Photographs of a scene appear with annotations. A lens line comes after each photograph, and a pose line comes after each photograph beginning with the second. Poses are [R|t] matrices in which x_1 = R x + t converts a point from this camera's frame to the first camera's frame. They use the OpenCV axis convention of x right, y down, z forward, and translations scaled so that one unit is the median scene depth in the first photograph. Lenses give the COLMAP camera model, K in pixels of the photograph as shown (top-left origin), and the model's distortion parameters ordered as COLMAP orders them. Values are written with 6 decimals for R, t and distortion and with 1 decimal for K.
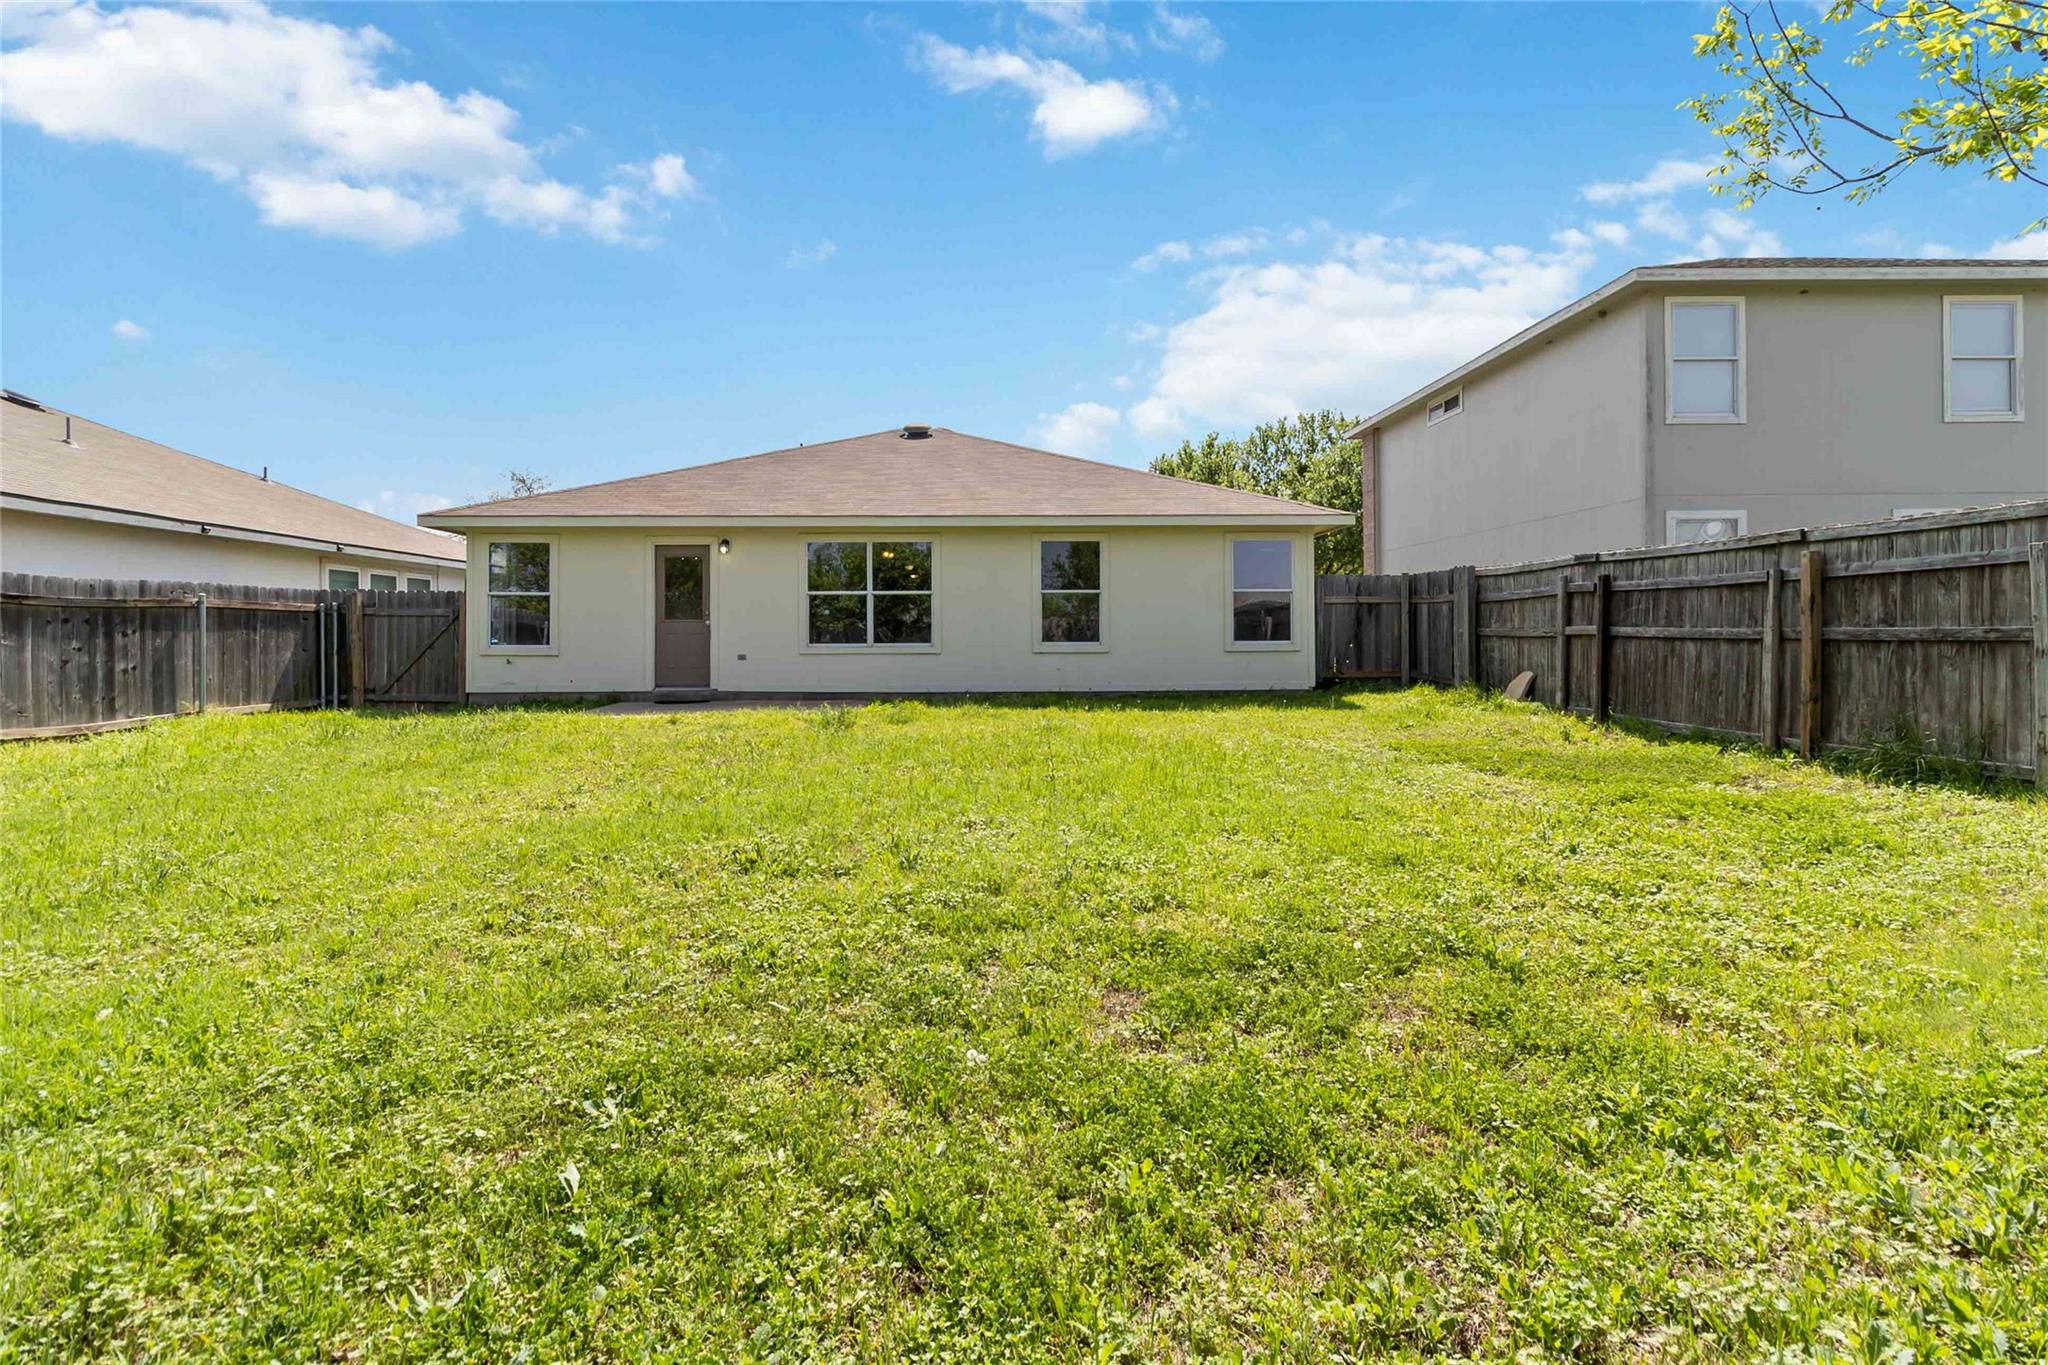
lens RADIAL K [[981.3, 0, 1026.9], [0, 981.3, 633.6], [0, 0, 1]] dist [0.004510, -0.000573]
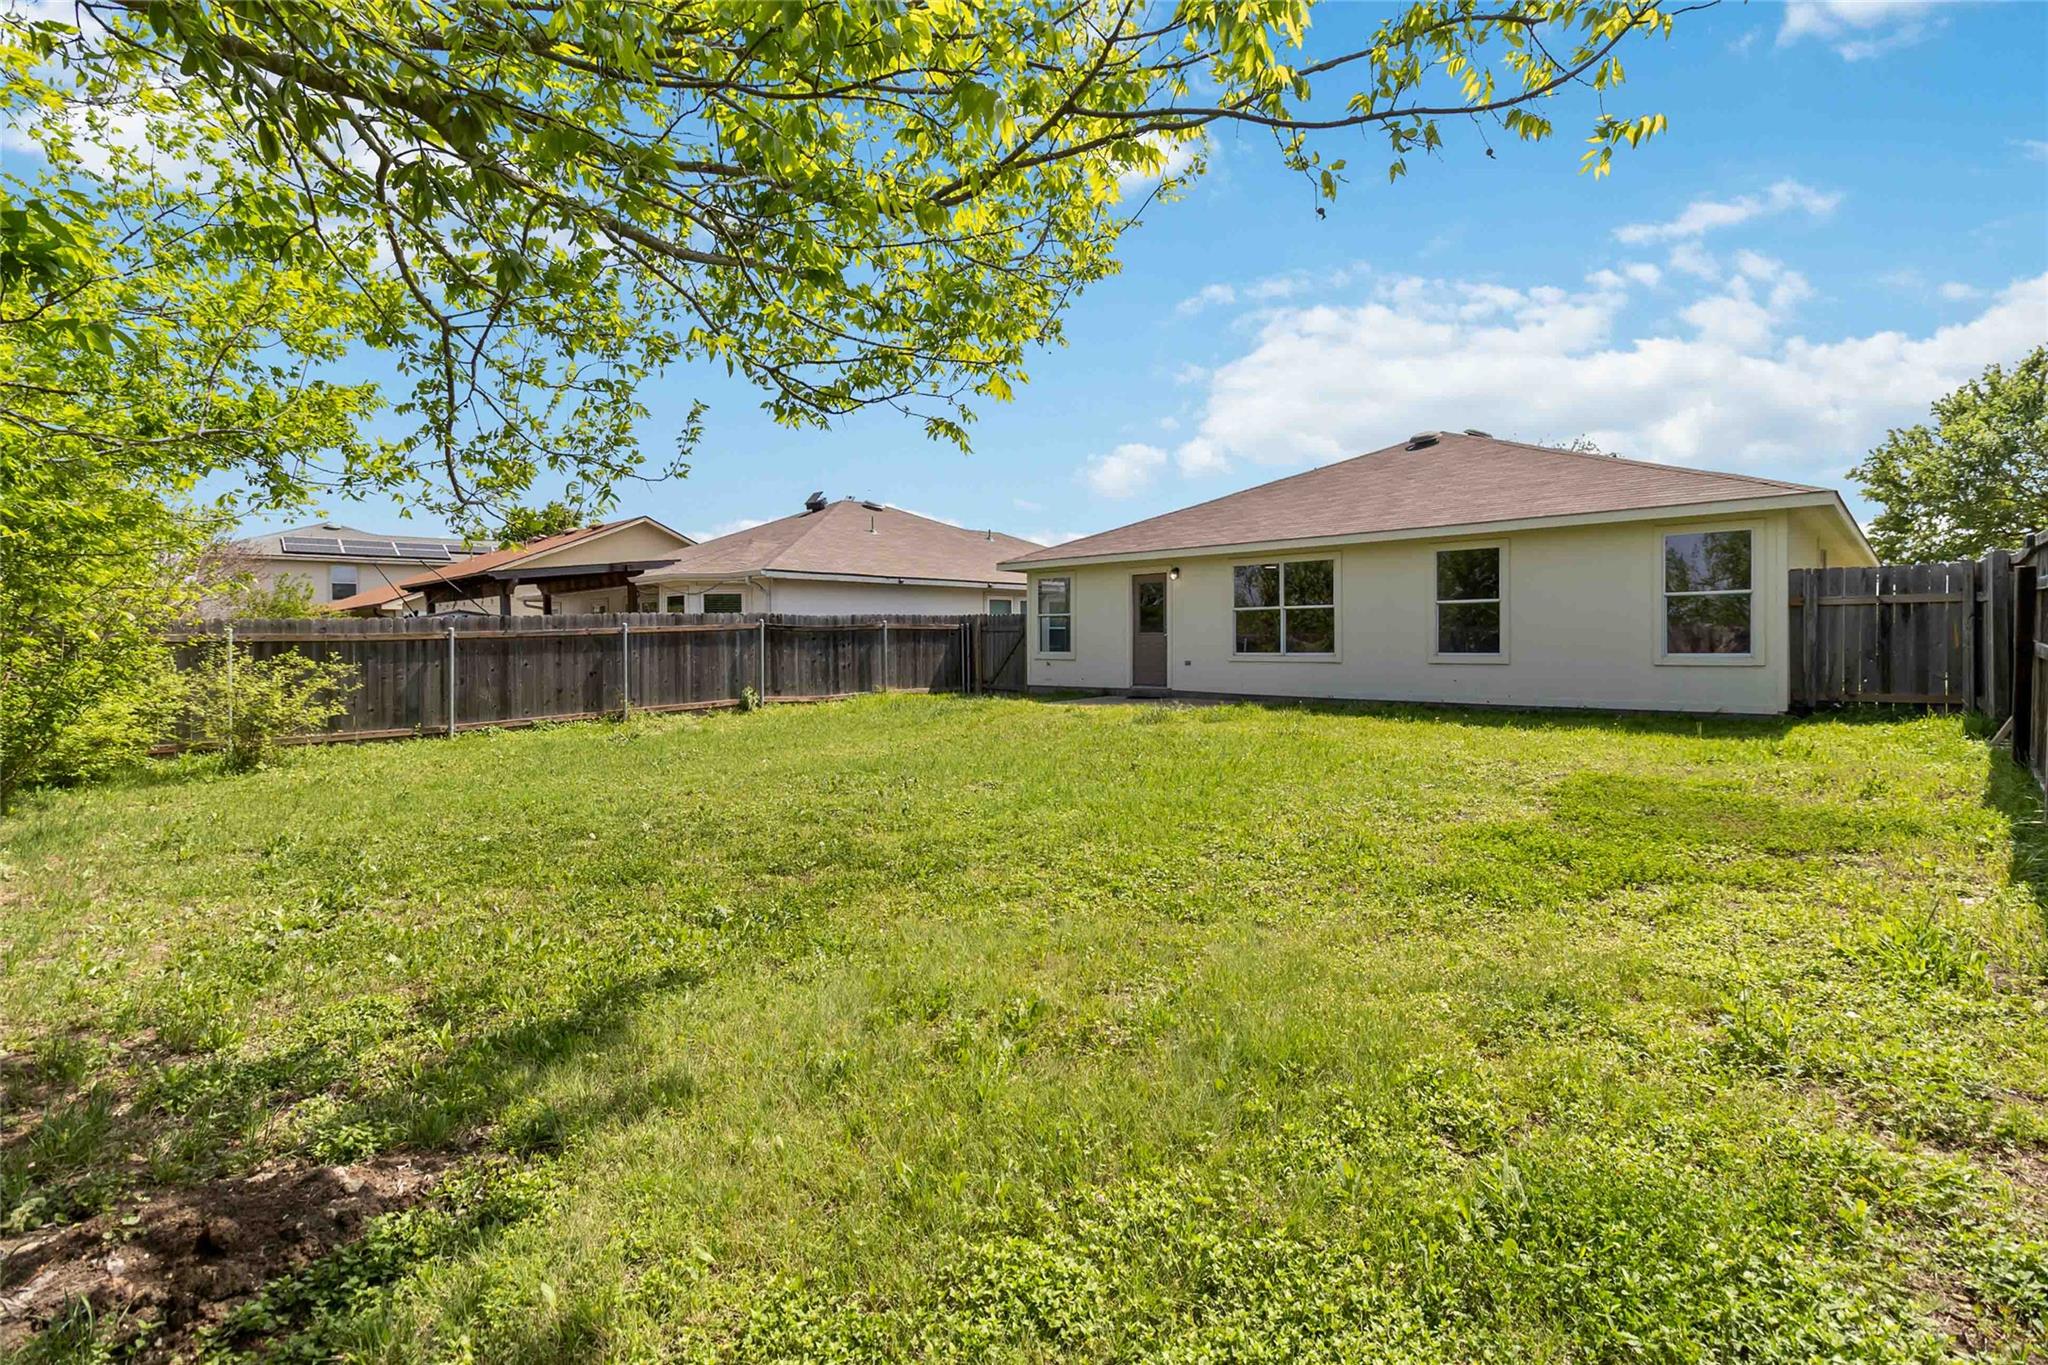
lens RADIAL K [[981.3, 0, 1026.9], [0, 981.3, 633.6], [0, 0, 1]] dist [0.004510, -0.000573]
pose [[0.699526, -0.007682, -0.714566, 0.434322], [0.003876, 0.999968, -0.006956, -0.005448], [0.714596, 0.002096, 0.699534, 0.009319]]
